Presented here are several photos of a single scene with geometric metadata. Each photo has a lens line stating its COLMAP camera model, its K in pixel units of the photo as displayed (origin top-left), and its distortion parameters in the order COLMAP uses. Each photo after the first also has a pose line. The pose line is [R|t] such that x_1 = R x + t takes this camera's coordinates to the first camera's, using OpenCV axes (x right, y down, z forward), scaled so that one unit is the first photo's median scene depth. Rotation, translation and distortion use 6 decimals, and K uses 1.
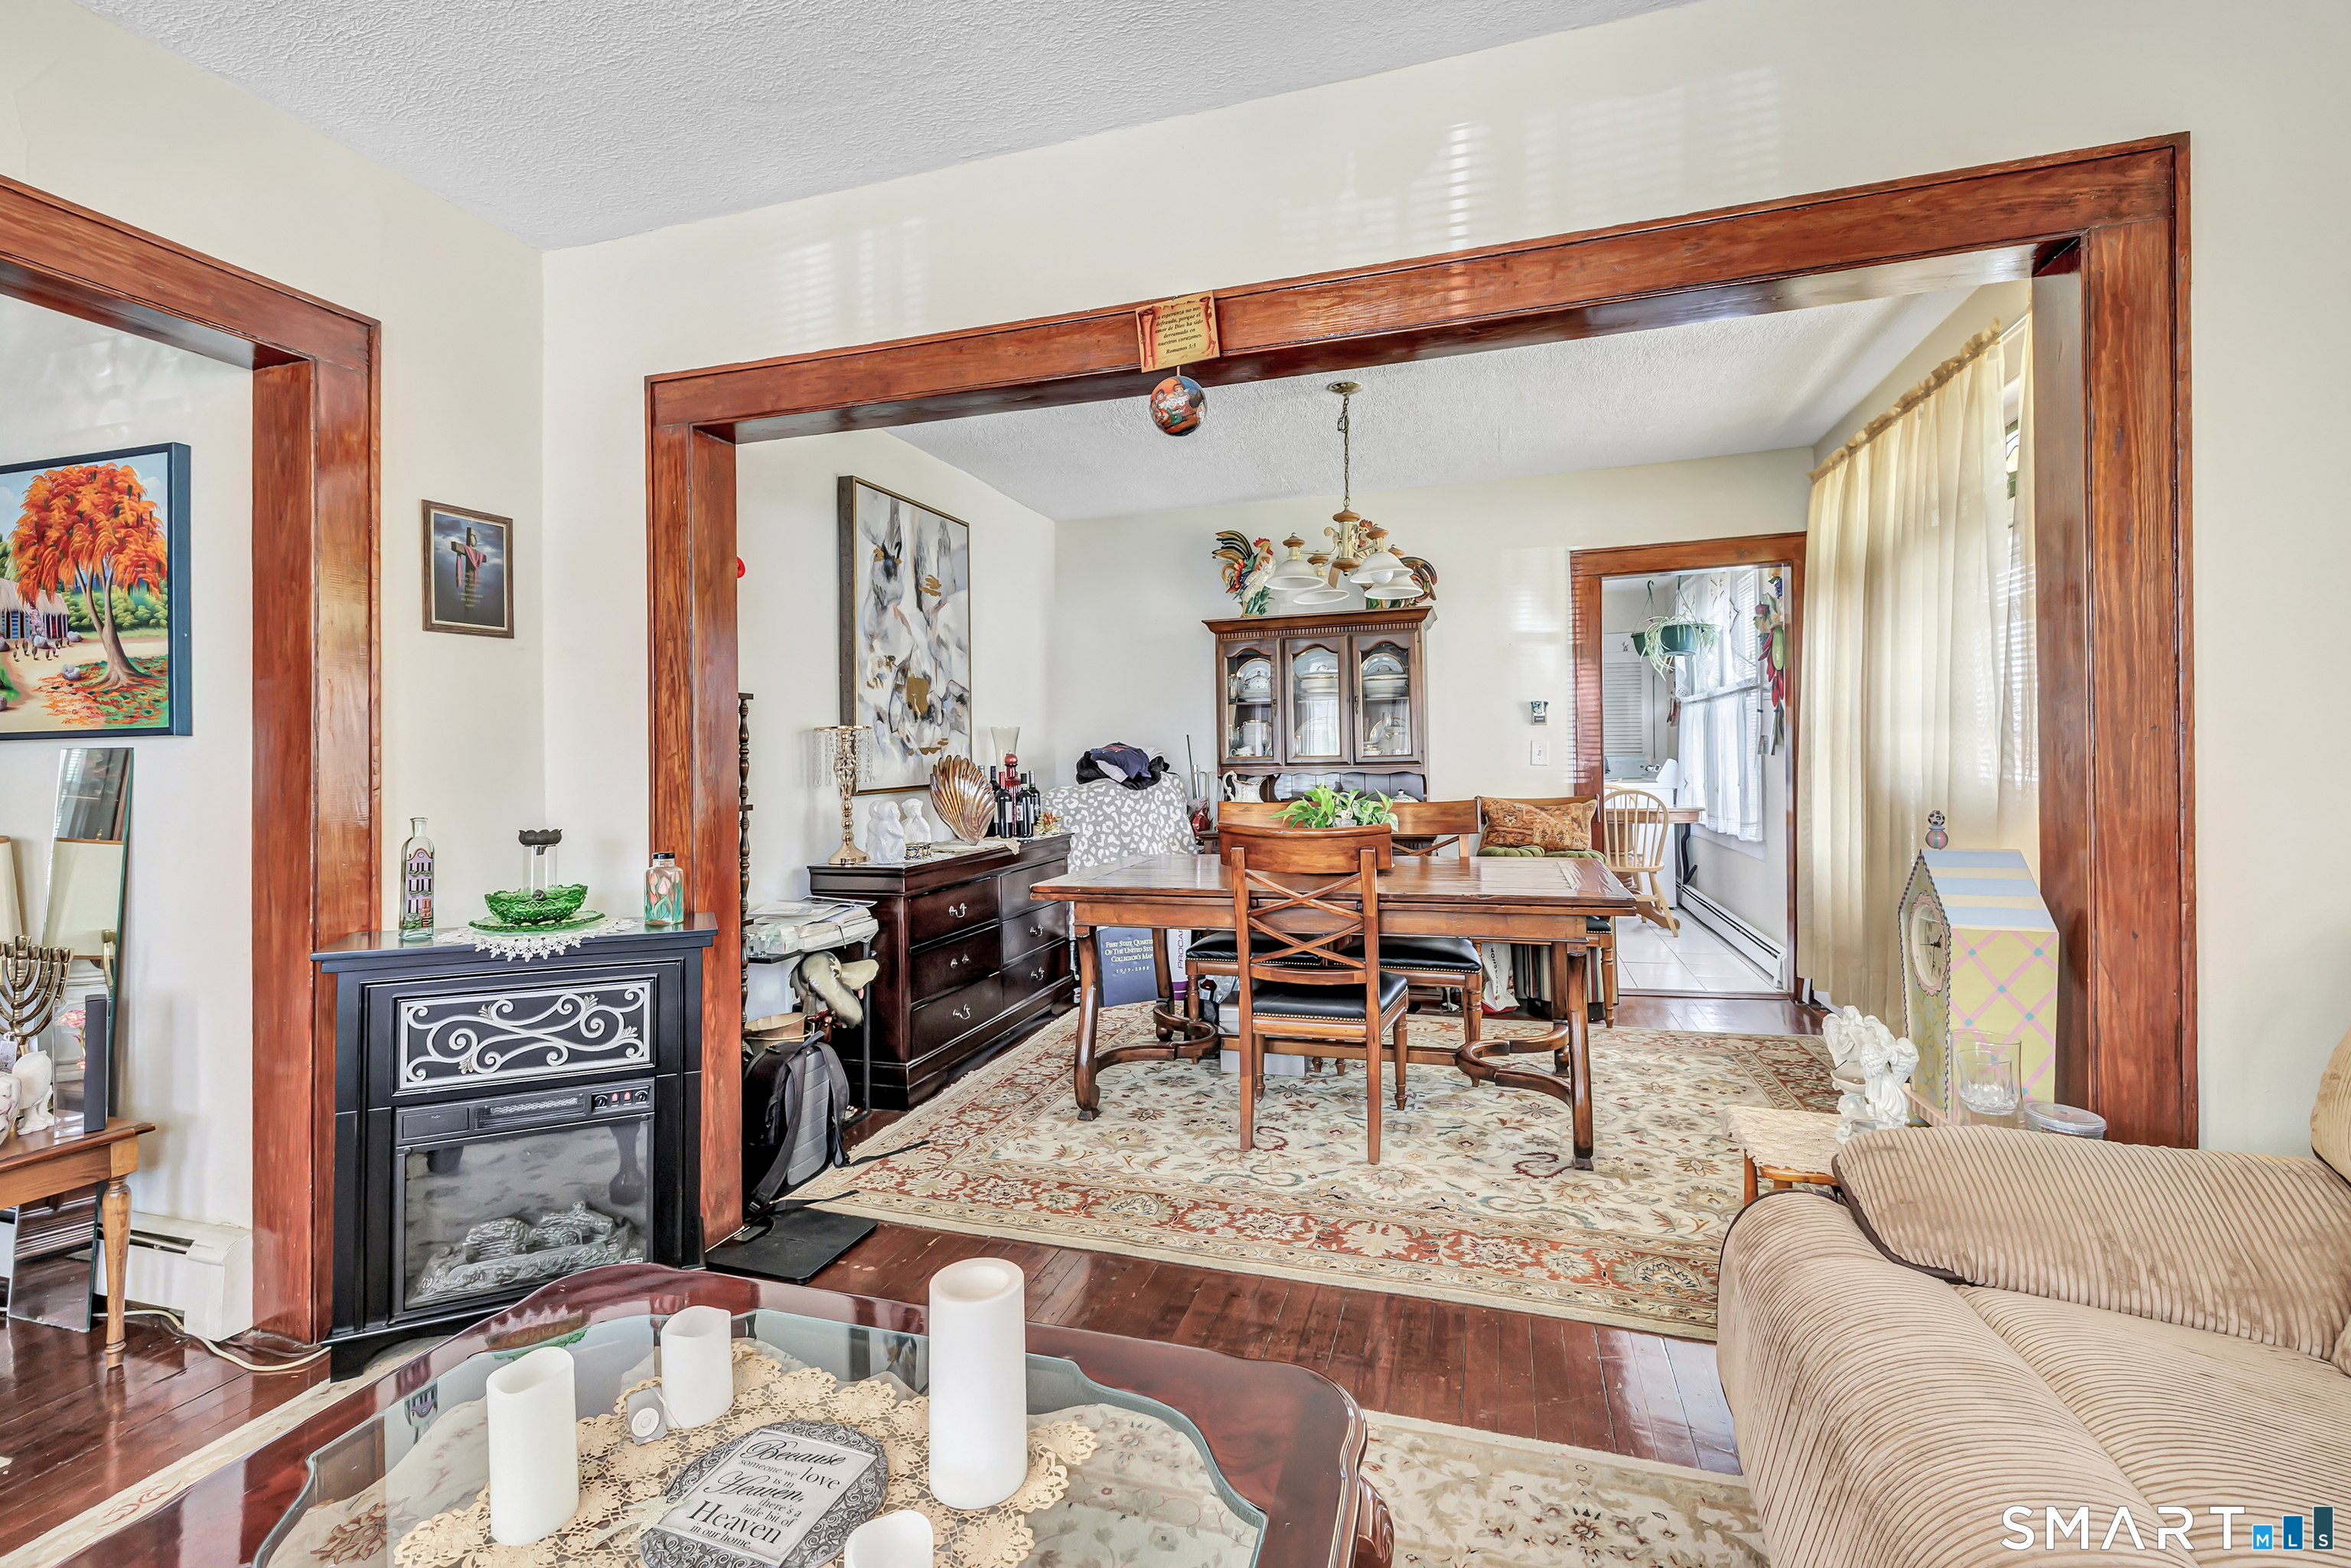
lens RADIAL K [[1019.9, 0, 1176.8], [0, 1019.9, 733.6], [0, 0, 1]] dist [-0.002849, -0.000486]
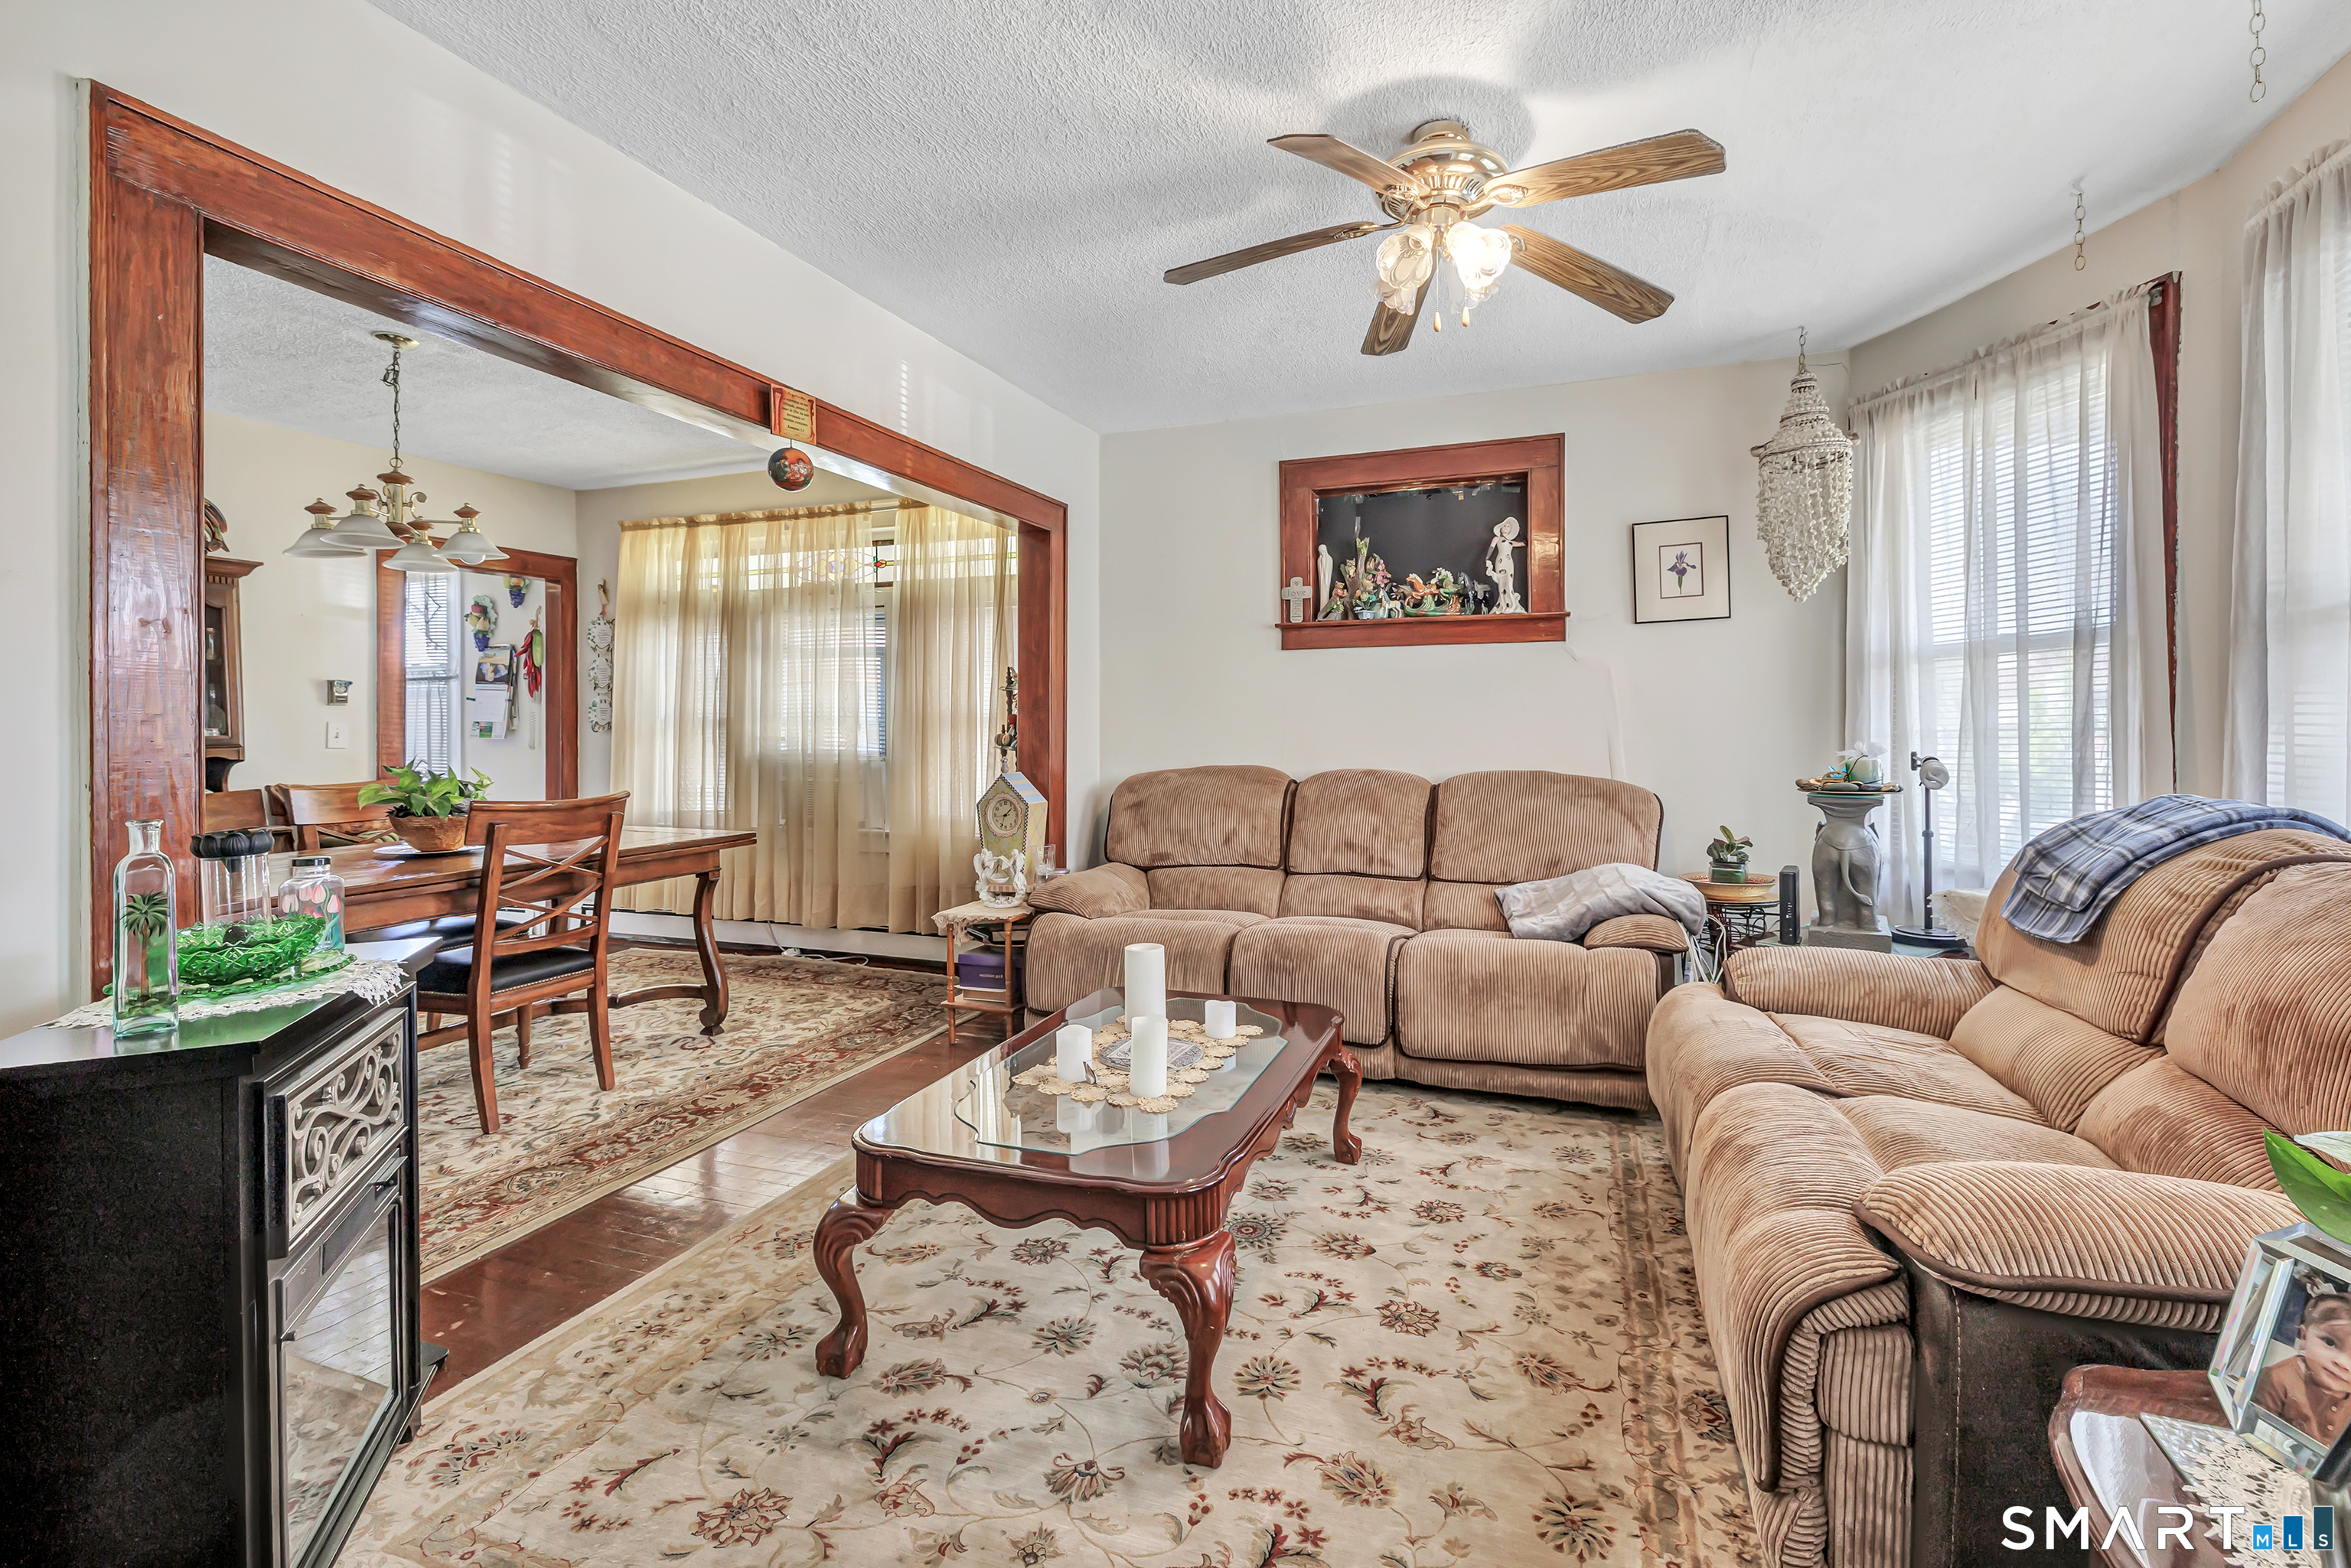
lens RADIAL K [[1019.9, 0, 1198.0], [0, 1019.9, 741.0], [0, 0, 1]] dist [-0.002849, -0.000486]
pose [[0.058032, -0.003499, 0.998309, -1.003426], [-0.015427, 0.999871, 0.004401, 0.015383], [-0.998196, -0.015656, 0.057970, 0.294996]]
